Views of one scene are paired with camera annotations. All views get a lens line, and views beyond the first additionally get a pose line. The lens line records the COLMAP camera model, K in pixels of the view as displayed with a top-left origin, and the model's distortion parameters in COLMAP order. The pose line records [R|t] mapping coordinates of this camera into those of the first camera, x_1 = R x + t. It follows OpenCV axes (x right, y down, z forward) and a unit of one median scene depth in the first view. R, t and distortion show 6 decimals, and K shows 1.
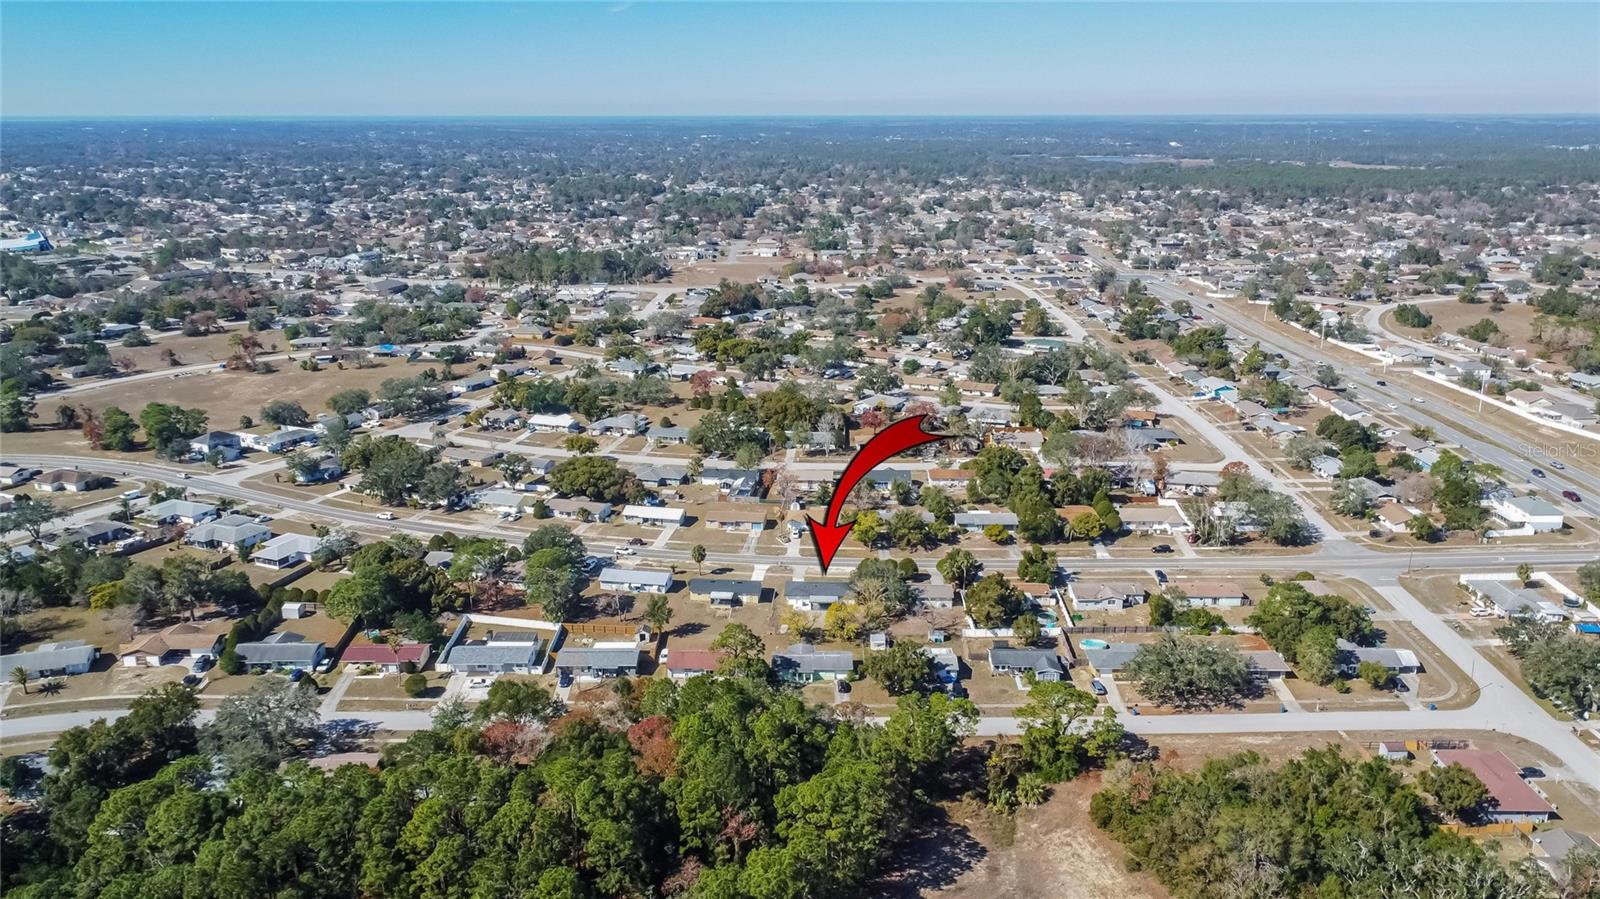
lens RADIAL K [[1245.3, 0, 815.1], [0, 1245.3, 417.2], [0, 0, 1]] dist [0.013963, 0.001674]
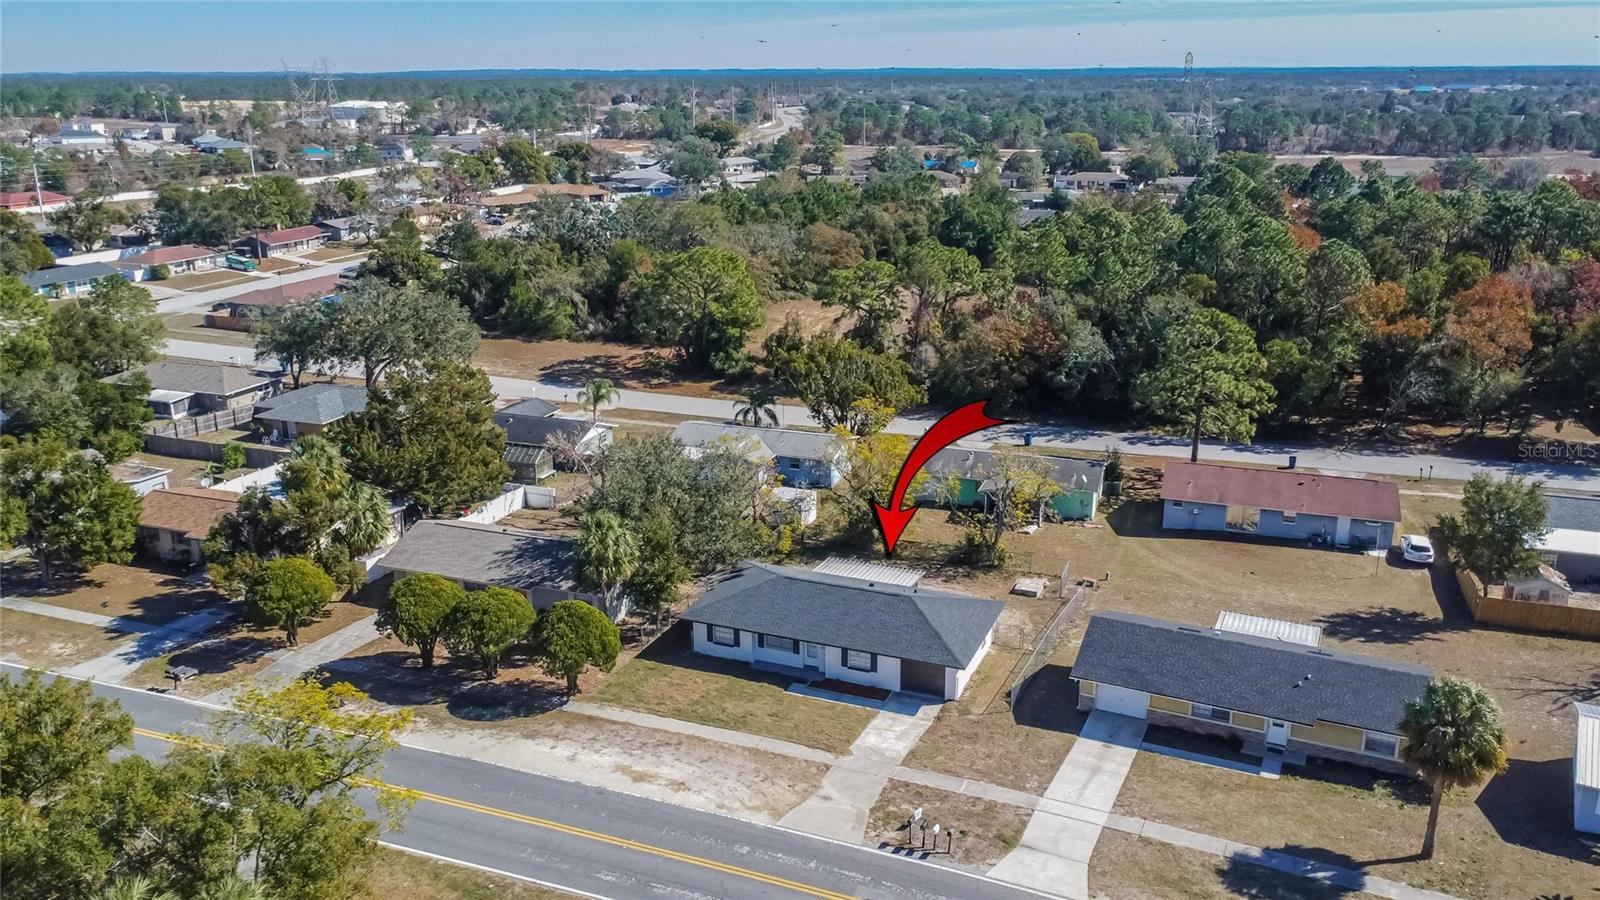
lens RADIAL K [[1224.0, 0, 807.7], [0, 1224.0, 443.7], [0, 0, 1]] dist [0.016407, 0.001458]
pose [[-0.937566, -0.097806, 0.333773, -0.062891], [0.087483, 0.862479, 0.498474, -0.012061], [-0.336626, 0.496552, -0.800075, 1.121031]]
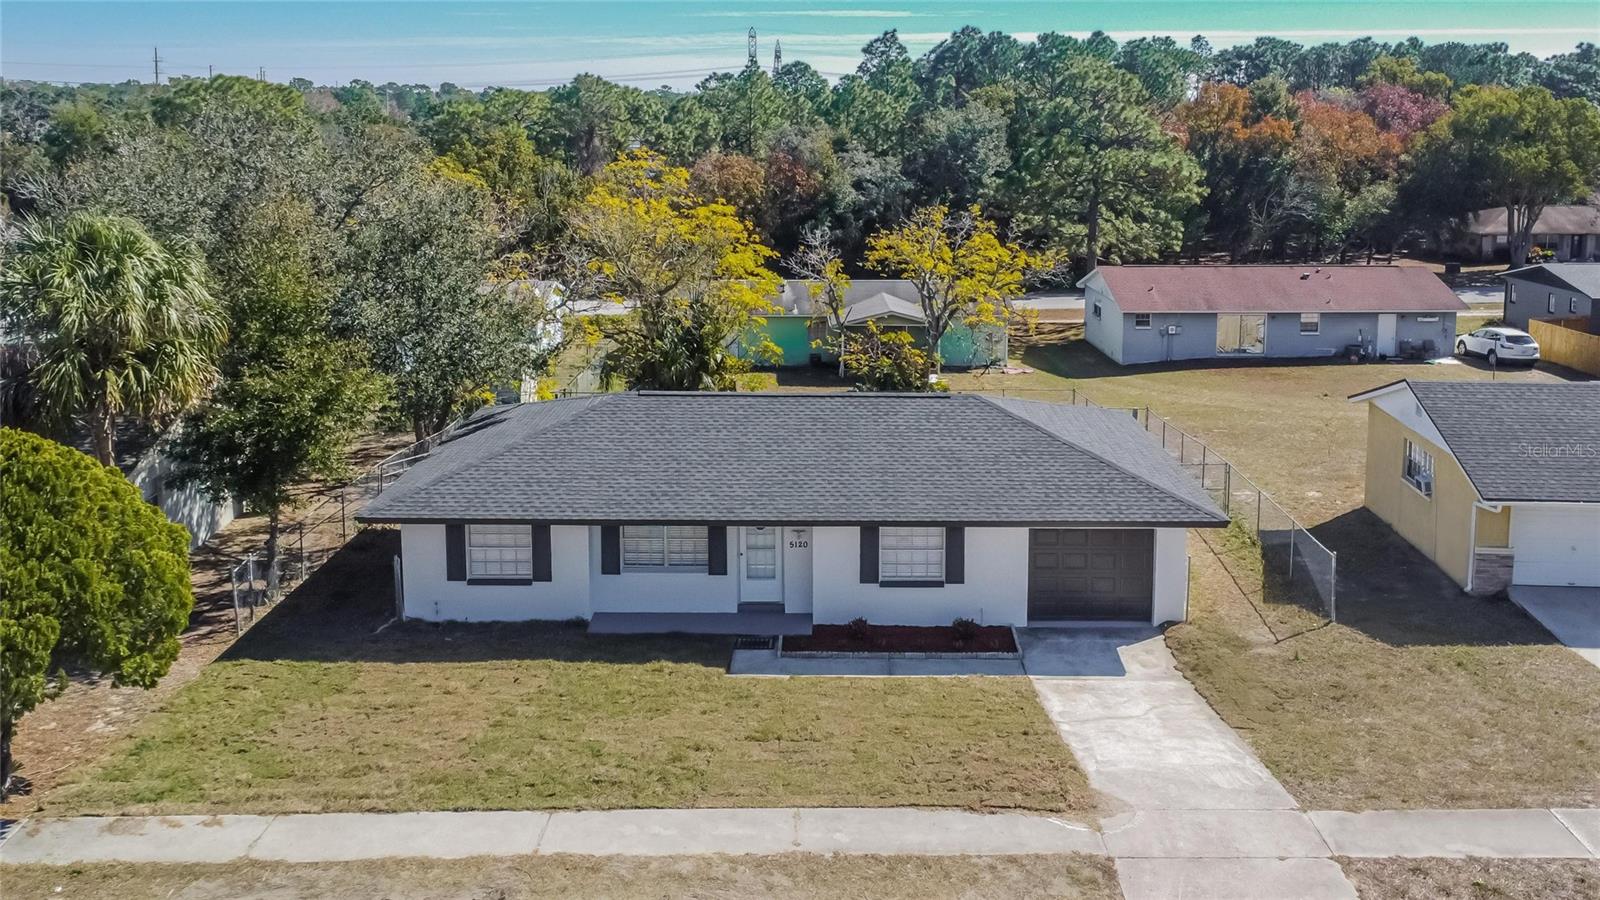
lens RADIAL K [[1307.4, 0, 842.0], [0, 1307.4, 255.0], [0, 0, 1]] dist [0.016151, 0.001344]
pose [[-0.999129, -0.003577, -0.041566, 0.005670], [-0.017866, 0.937026, 0.348802, 0.082442], [0.037700, 0.349241, -0.936274, 1.035691]]
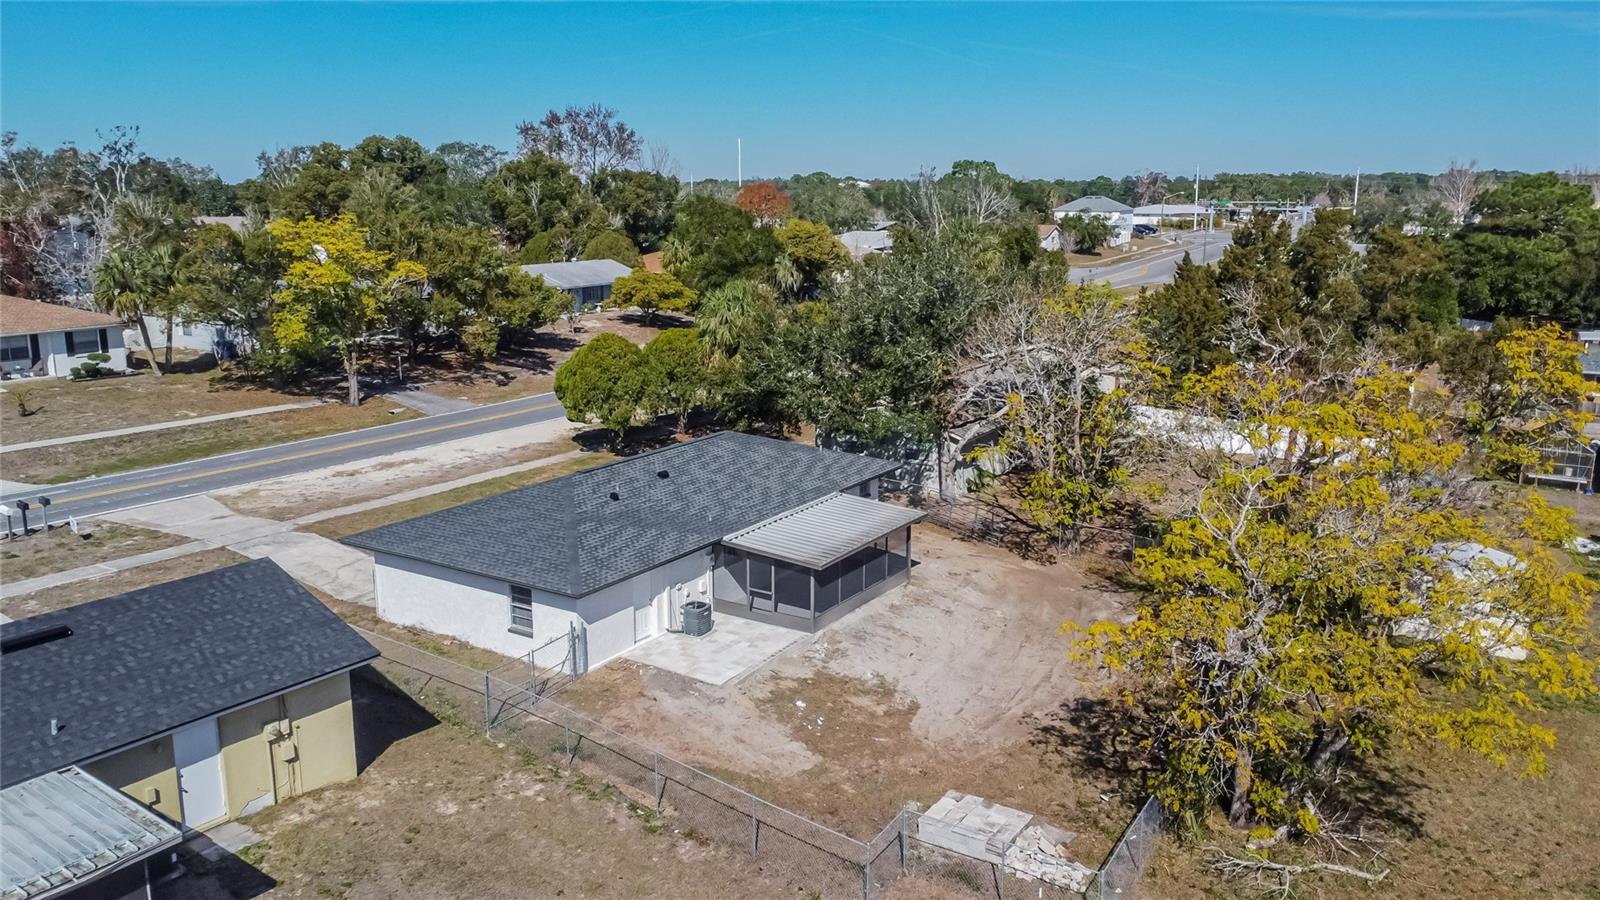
lens RADIAL K [[1224.0, 0, 807.7], [0, 1224.0, 443.7], [0, 0, 1]] dist [0.016407, 0.001458]
pose [[0.504517, -0.179516, 0.844533, -0.094273], [0.207630, 0.974668, 0.083142, 0.117688], [-0.838065, 0.133404, 0.529009, 0.867867]]
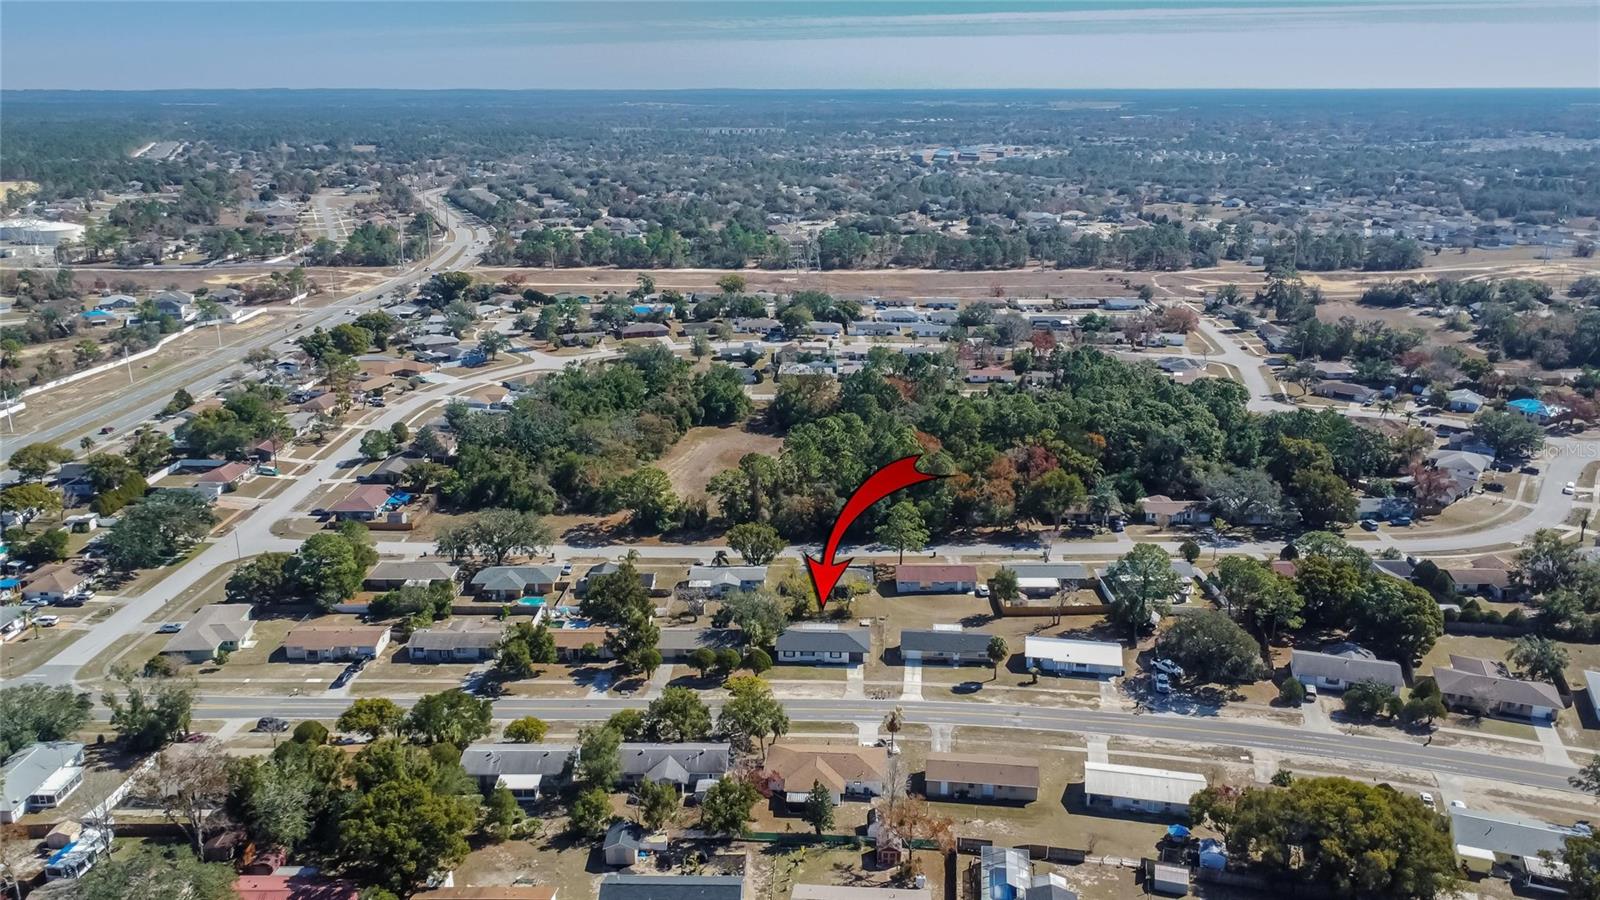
lens RADIAL K [[1224.0, 0, 807.7], [0, 1224.0, 443.7], [0, 0, 1]] dist [0.016407, 0.001458]
pose [[-0.999956, -0.003946, 0.008468, 0.008183], [0.000917, 0.860585, 0.509306, -0.336366], [-0.009297, 0.509292, -0.860544, 1.511356]]
